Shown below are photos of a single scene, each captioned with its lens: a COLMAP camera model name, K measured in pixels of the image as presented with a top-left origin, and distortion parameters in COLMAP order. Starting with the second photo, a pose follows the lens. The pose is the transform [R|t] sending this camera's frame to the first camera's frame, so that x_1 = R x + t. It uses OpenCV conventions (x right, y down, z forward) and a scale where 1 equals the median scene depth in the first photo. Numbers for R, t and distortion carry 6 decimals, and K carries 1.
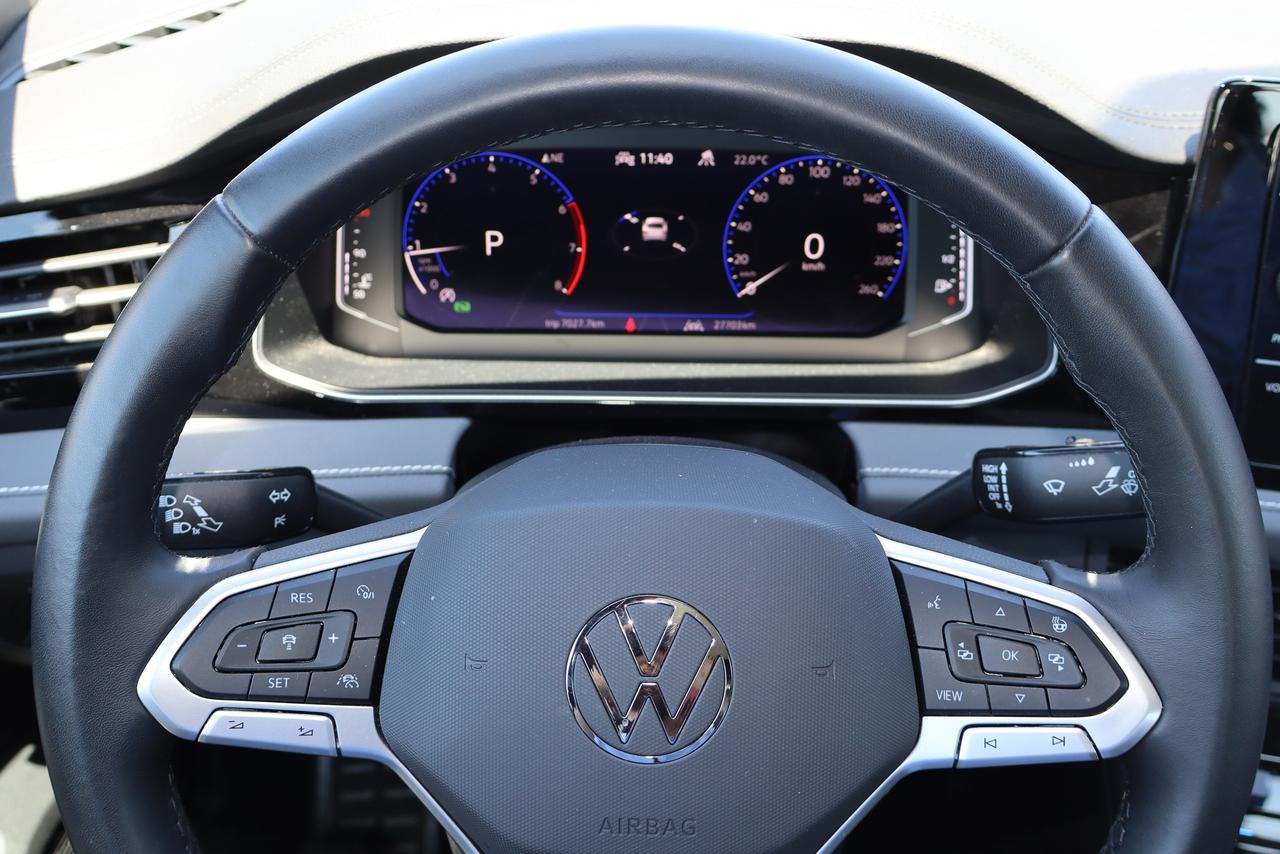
lens RADIAL K [[1342.0, 0, 627.2], [0, 1342.0, 431.4], [0, 0, 1]] dist [-0.019159, 0.000000]
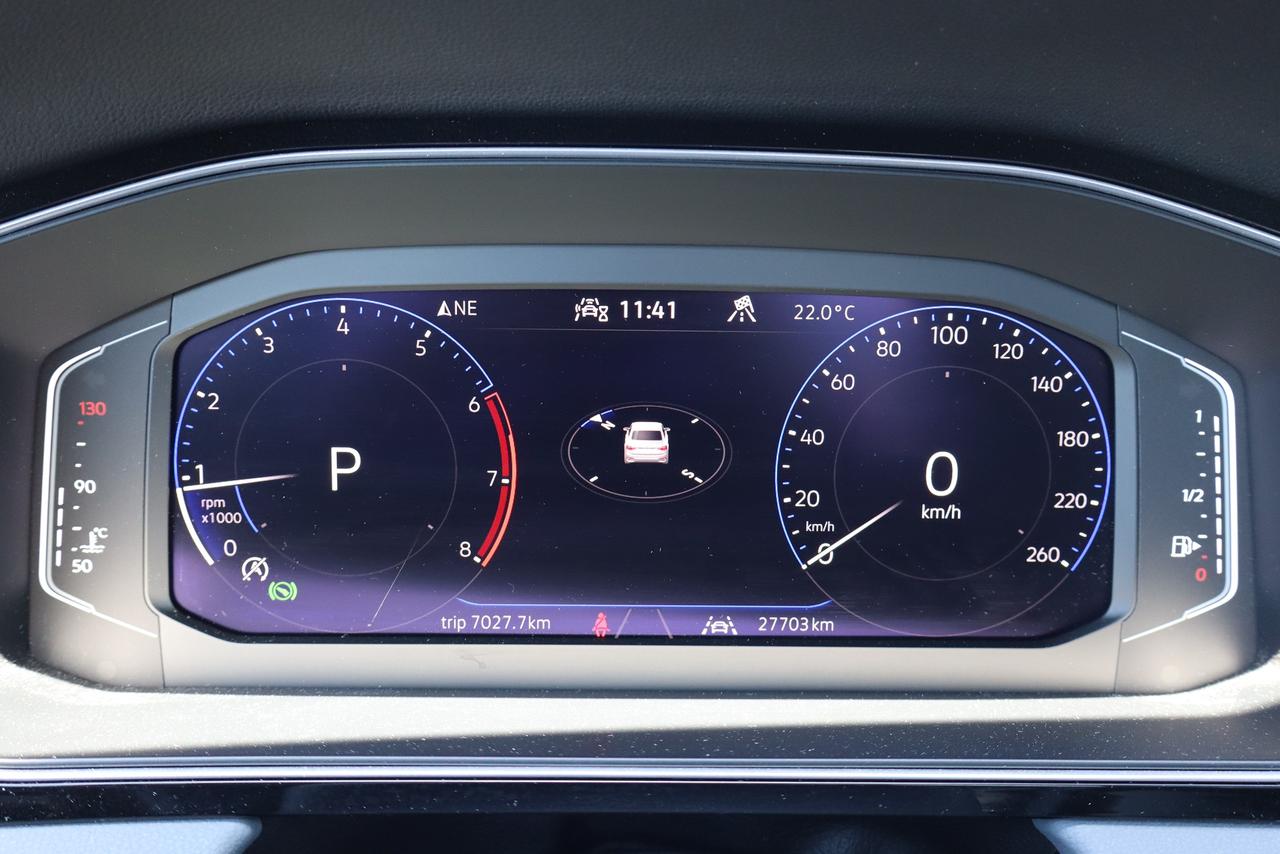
lens RADIAL K [[1219.2, 0, 634.6], [0, 1219.2, 431.8], [0, 0, 1]] dist [0.005699, 0.000000]
pose [[0.999274, 0.002257, 0.038034, -0.002796], [0.008299, 0.961382, -0.275093, -0.020286], [-0.037186, 0.275209, 0.960665, 0.526771]]
